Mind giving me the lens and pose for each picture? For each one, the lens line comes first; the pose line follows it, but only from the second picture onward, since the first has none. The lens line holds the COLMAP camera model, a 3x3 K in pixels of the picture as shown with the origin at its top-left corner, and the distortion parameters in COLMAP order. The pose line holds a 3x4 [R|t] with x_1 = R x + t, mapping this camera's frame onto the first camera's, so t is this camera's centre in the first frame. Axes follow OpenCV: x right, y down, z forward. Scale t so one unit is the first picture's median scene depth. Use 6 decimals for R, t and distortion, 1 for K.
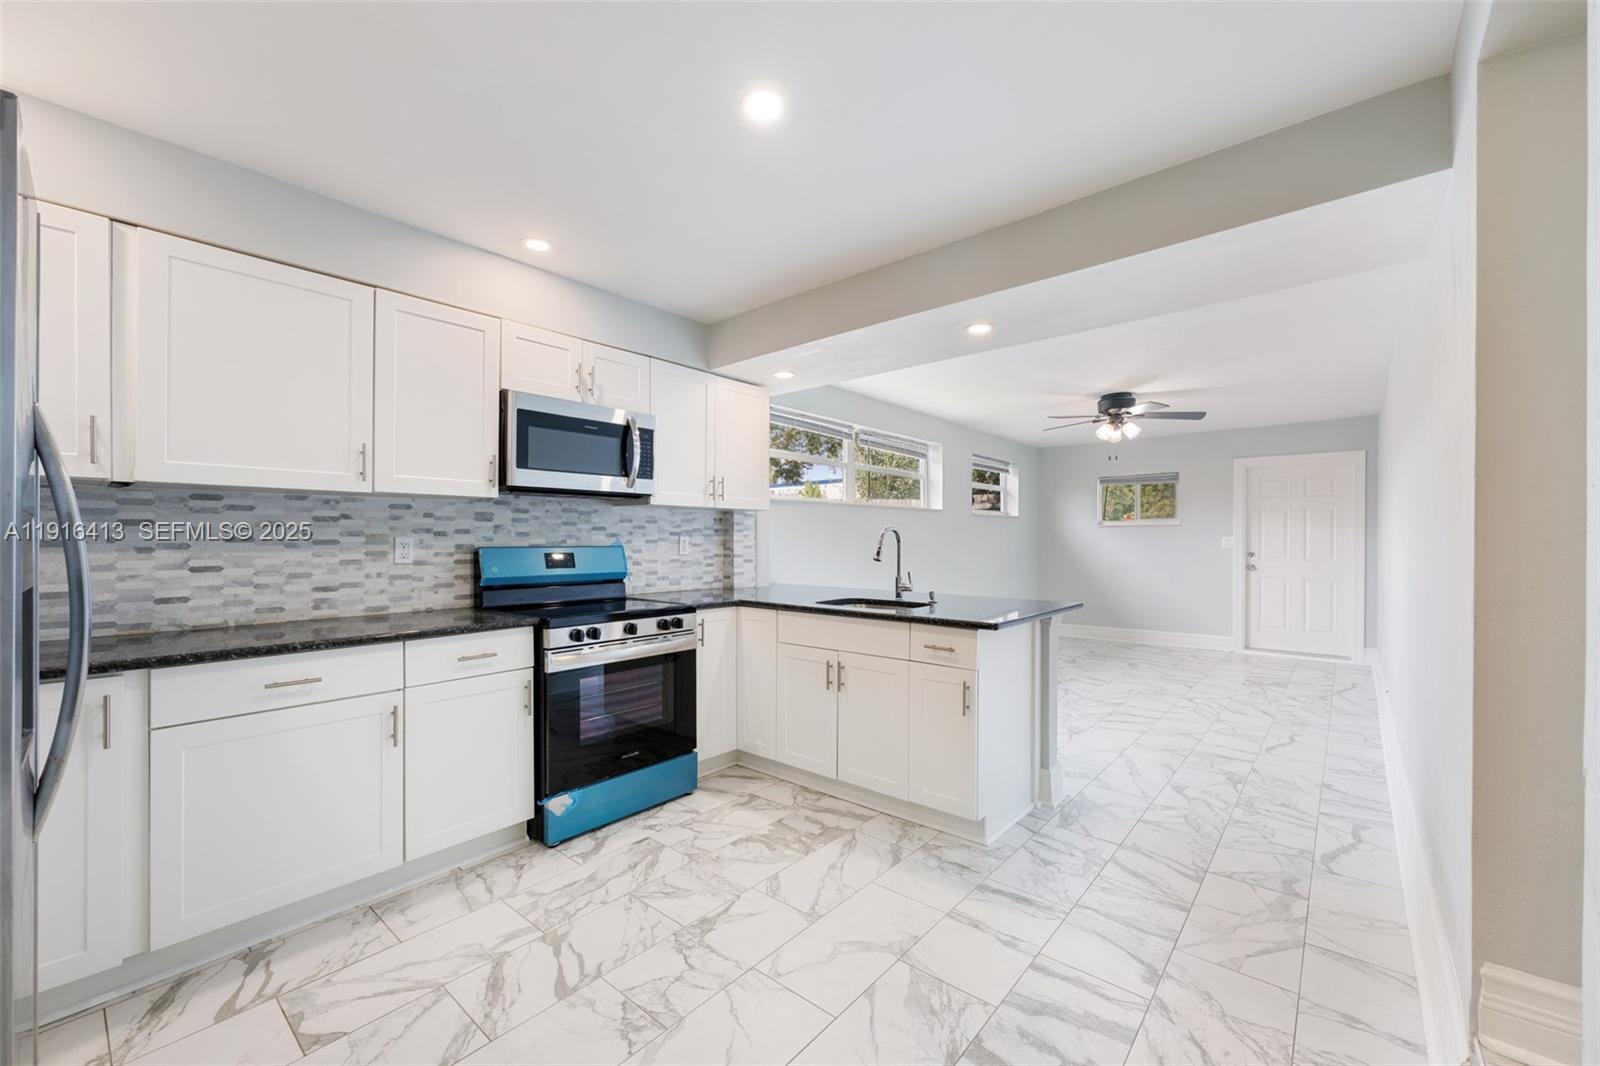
lens RADIAL K [[654.1, 0, 806.7], [0, 654.1, 536.2], [0, 0, 1]] dist [-0.000681, 0.000658]
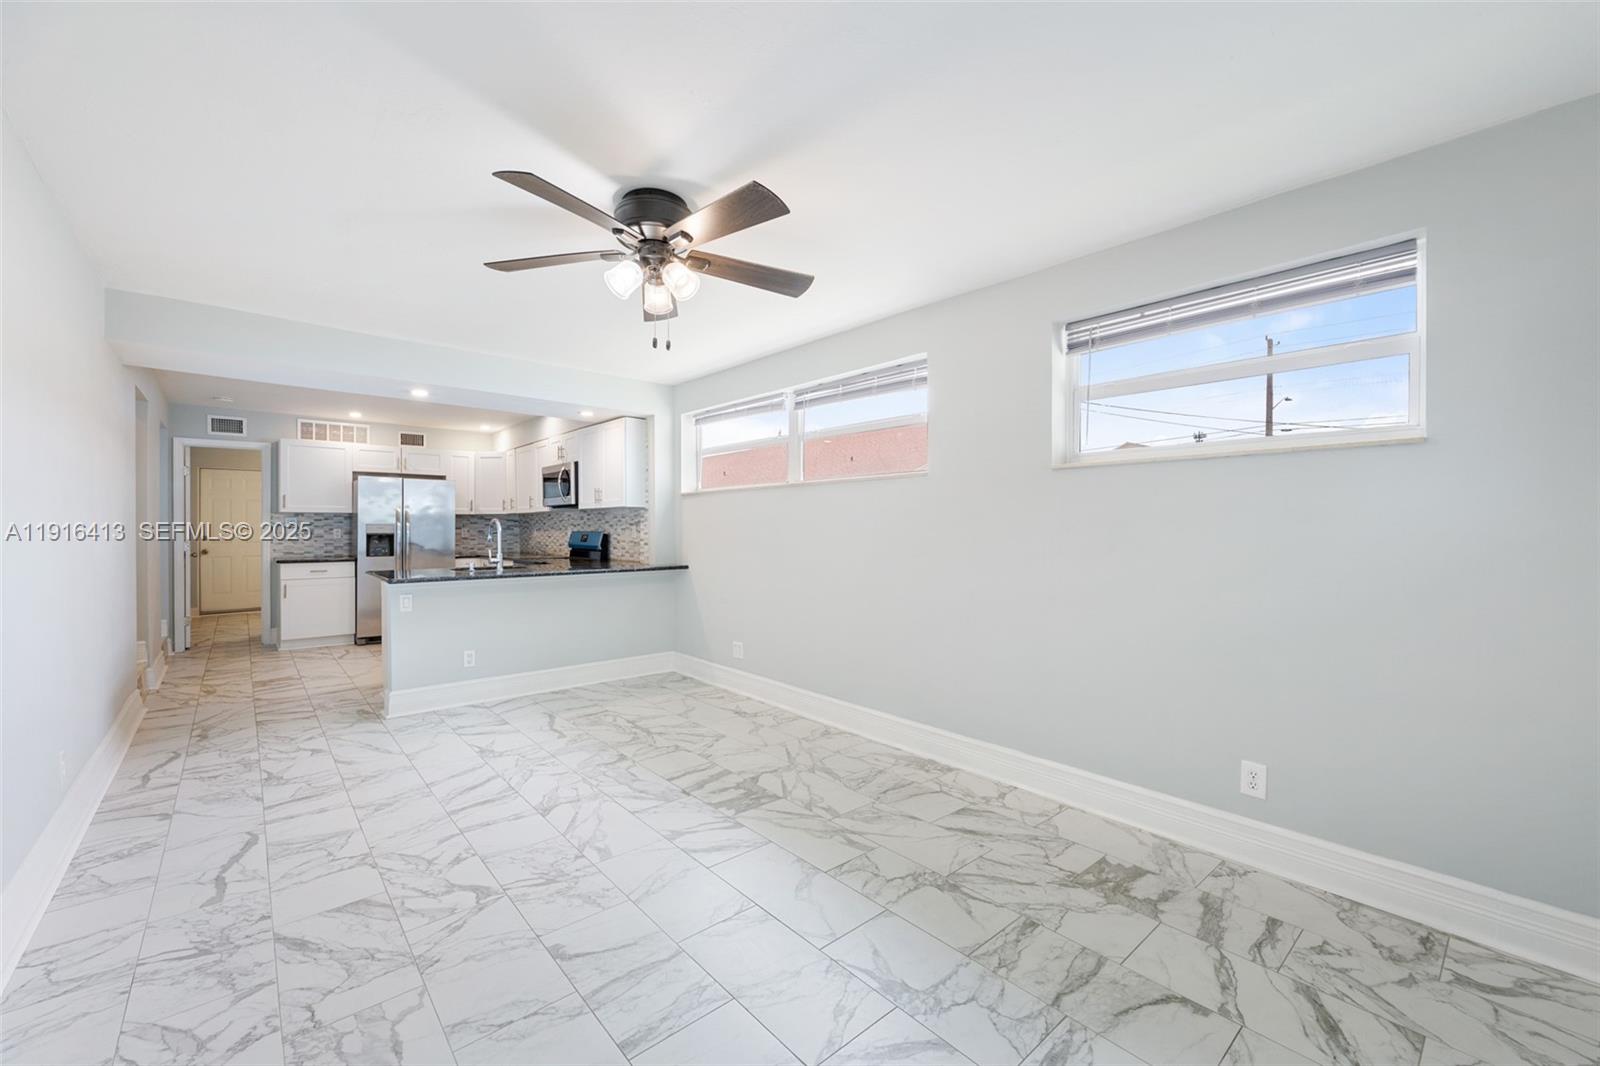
lens RADIAL K [[630.5, 0, 800.0], [0, 630.5, 533.0], [0, 0, 1]] dist [-0.000463, 0.000207]
pose [[-0.150527, 0.014182, -0.988504, 1.662595], [0.010021, 0.999868, 0.012819, 0.003149], [0.988555, -0.007976, -0.150649, 2.187419]]
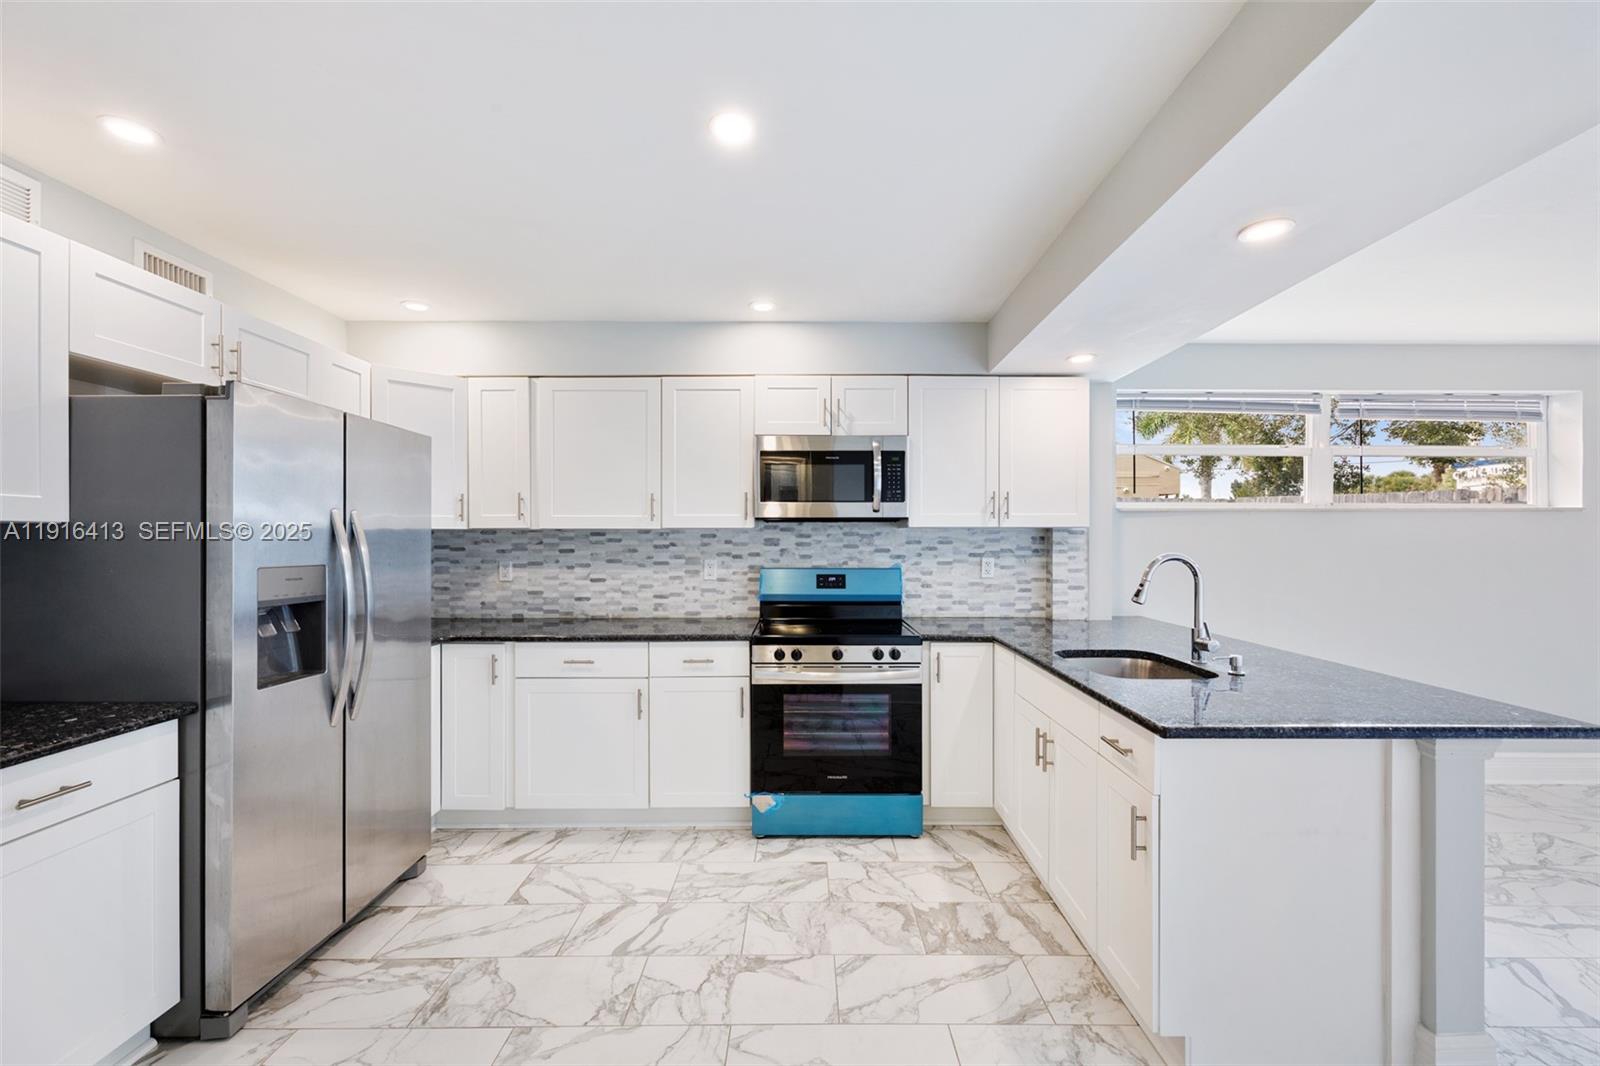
lens RADIAL K [[654.1, 0, 806.7], [0, 654.1, 536.2], [0, 0, 1]] dist [-0.000681, 0.000658]
pose [[0.638697, -0.002311, -0.769455, 0.478666], [0.004152, 0.999991, 0.000444, -0.042366], [0.769447, -0.003479, 0.638701, 0.304637]]
